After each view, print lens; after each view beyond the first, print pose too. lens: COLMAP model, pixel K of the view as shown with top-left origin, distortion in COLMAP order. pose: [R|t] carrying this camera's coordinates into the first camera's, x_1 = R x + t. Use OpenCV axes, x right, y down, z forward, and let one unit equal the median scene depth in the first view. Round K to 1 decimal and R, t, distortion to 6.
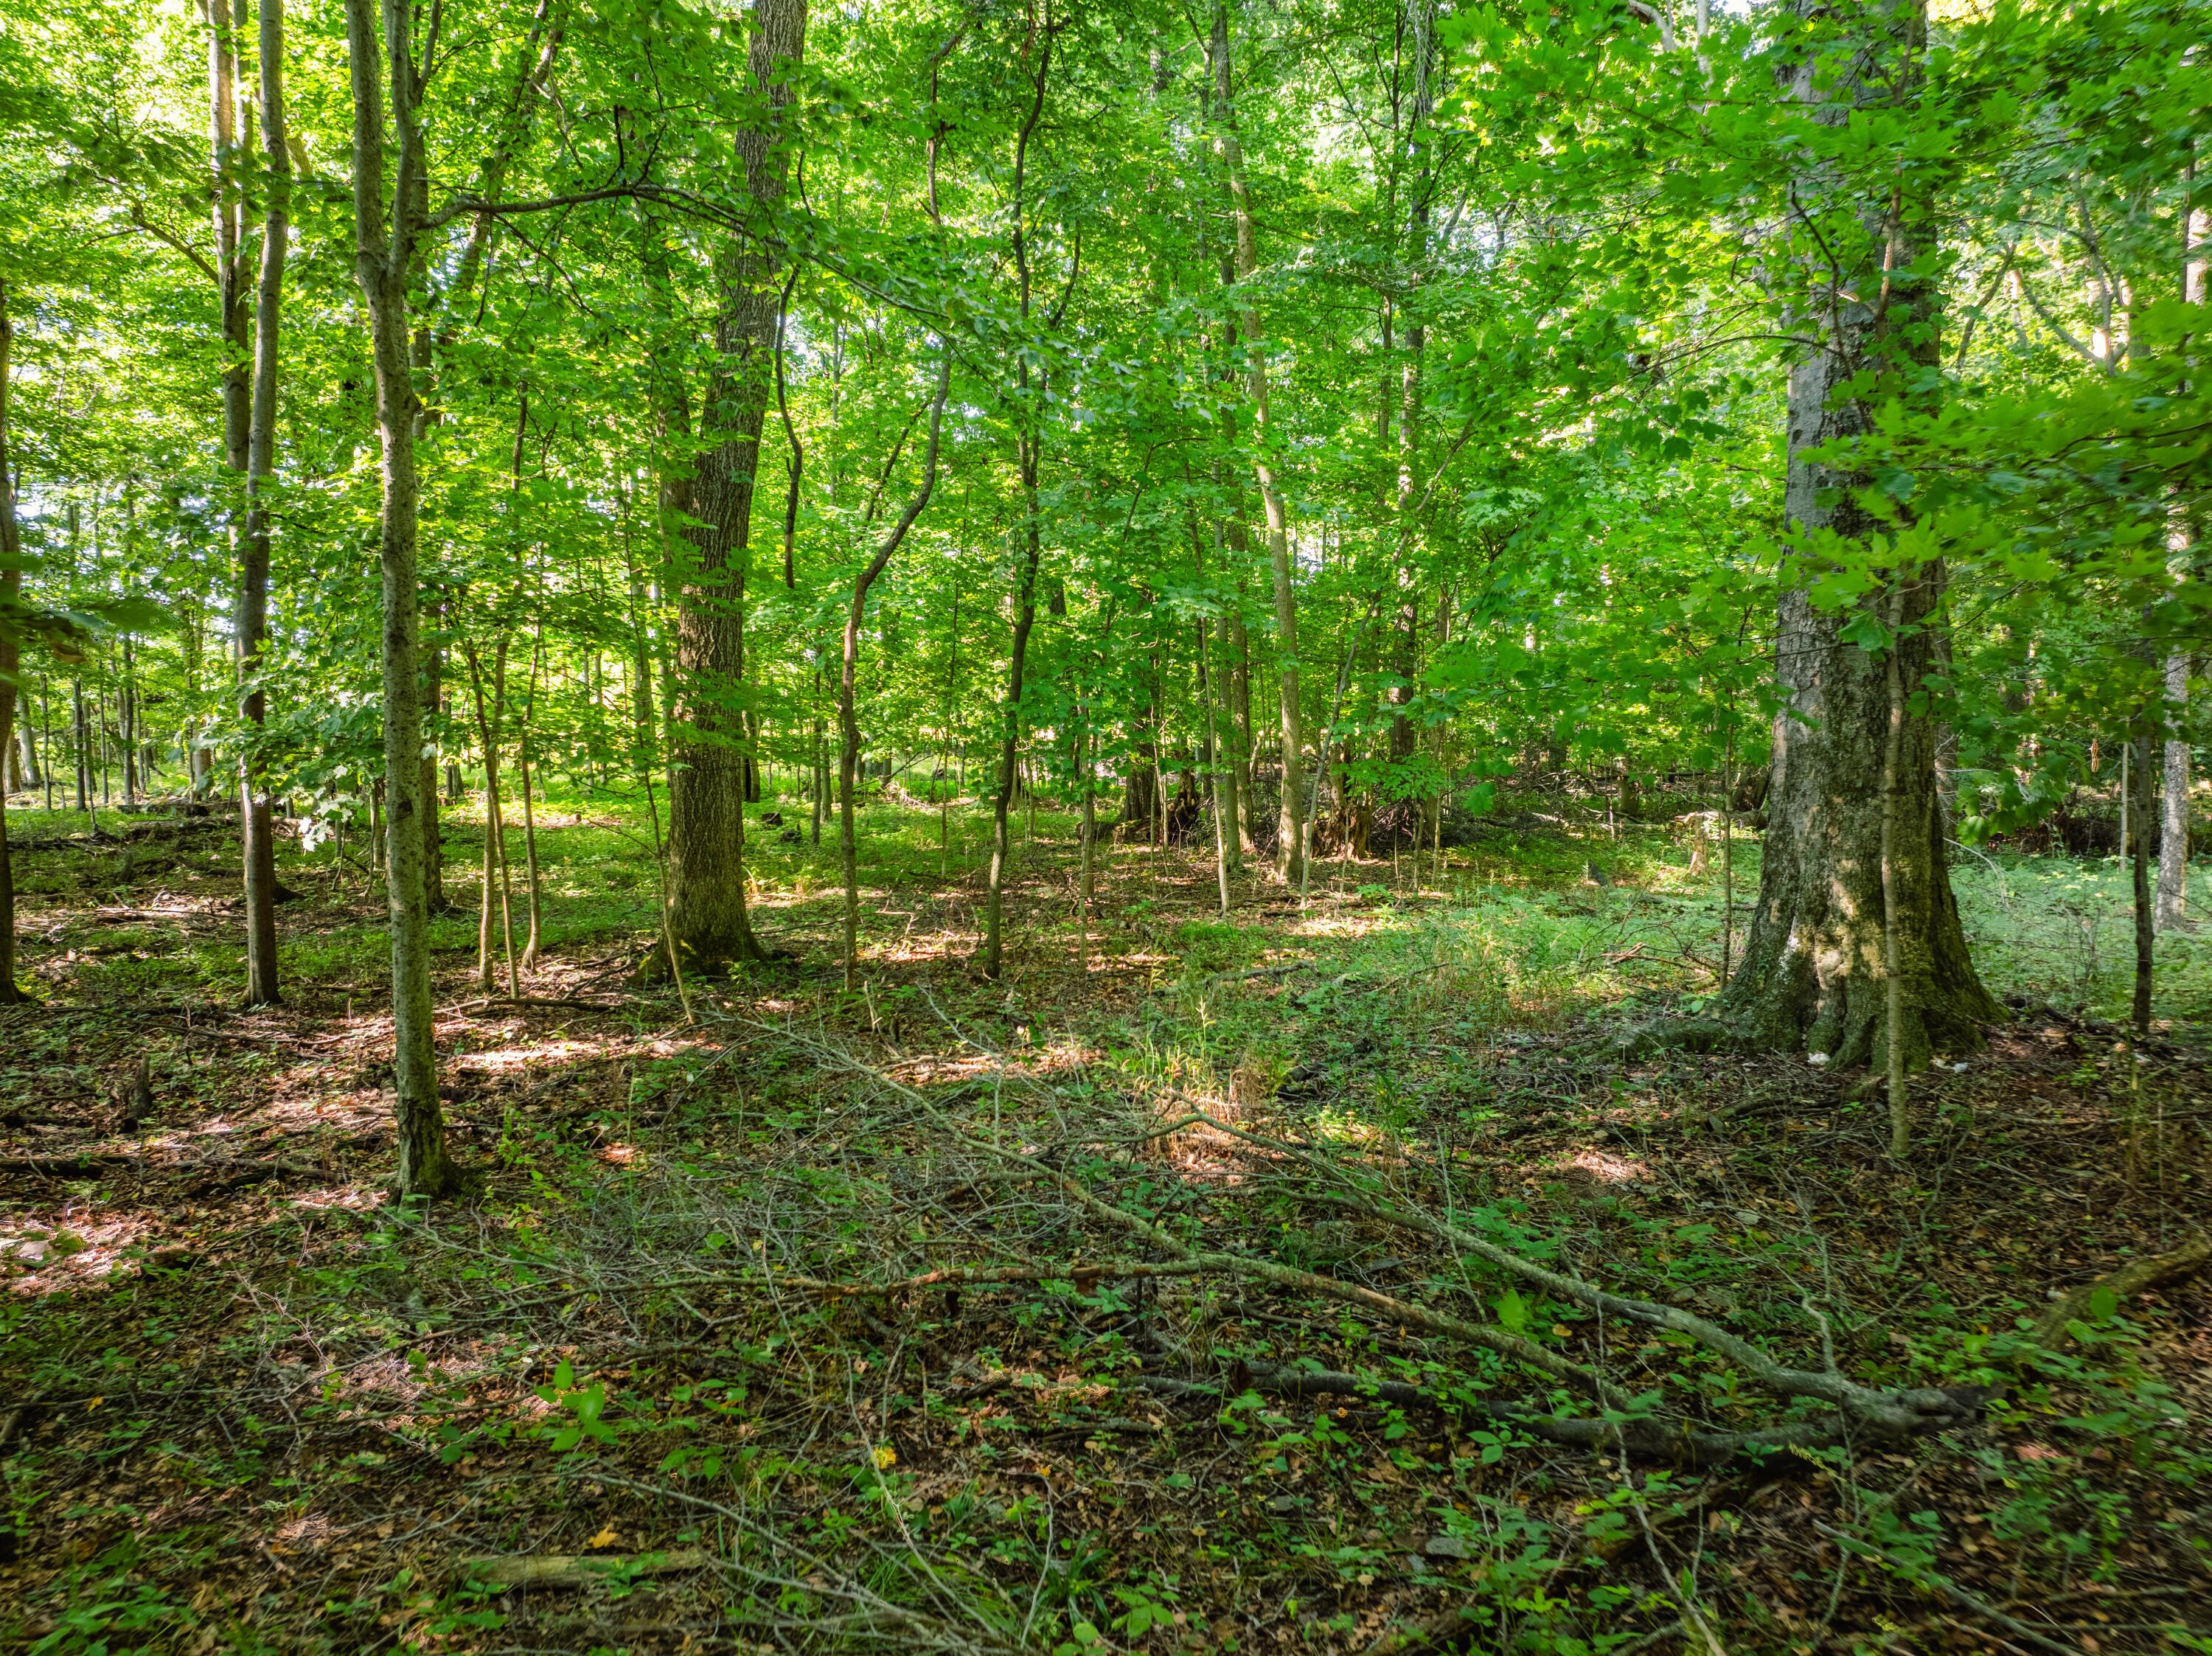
lens RADIAL K [[1579.8, 0, 1110.1], [0, 1579.8, 817.6], [0, 0, 1]] dist [-0.050251, 0.023135]
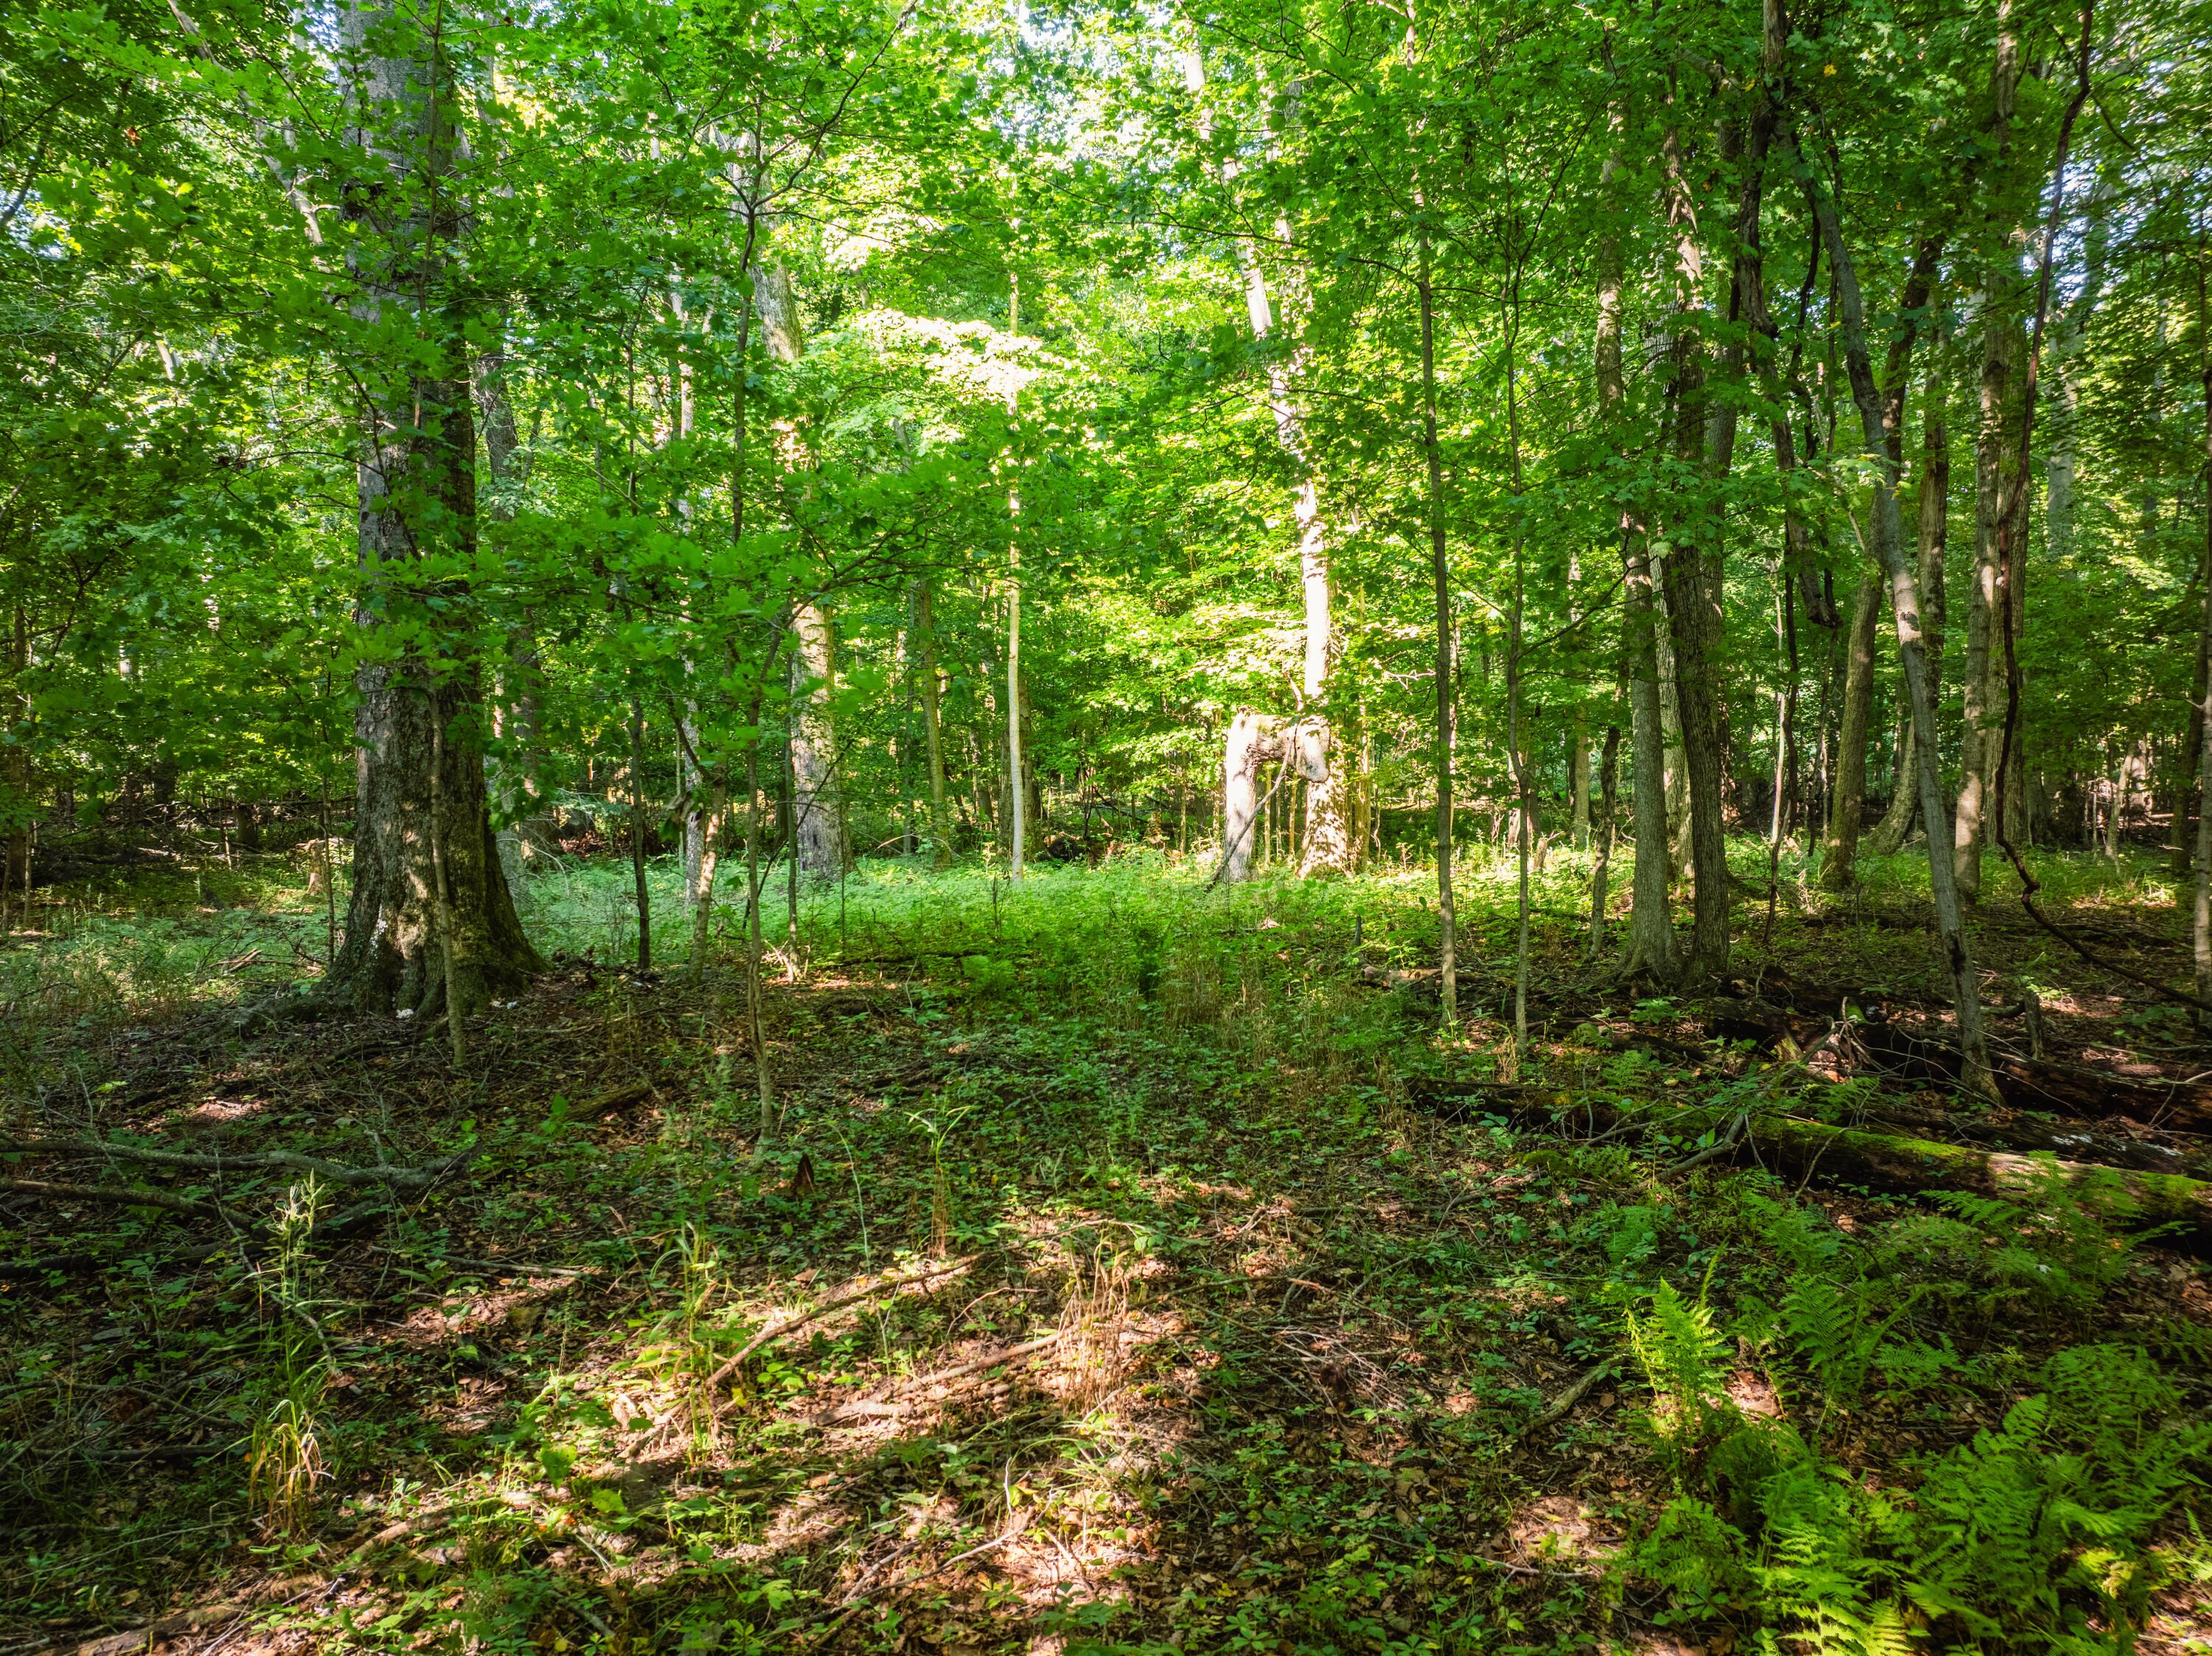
lens RADIAL K [[1579.8, 0, 1105.9], [0, 1579.8, 806.7], [0, 0, 1]] dist [-0.050251, 0.023135]
pose [[0.681261, -0.034380, 0.731233, -0.077232], [0.052492, 0.998619, -0.001954, 0.018931], [-0.730156, 0.039715, 0.682125, -0.274014]]
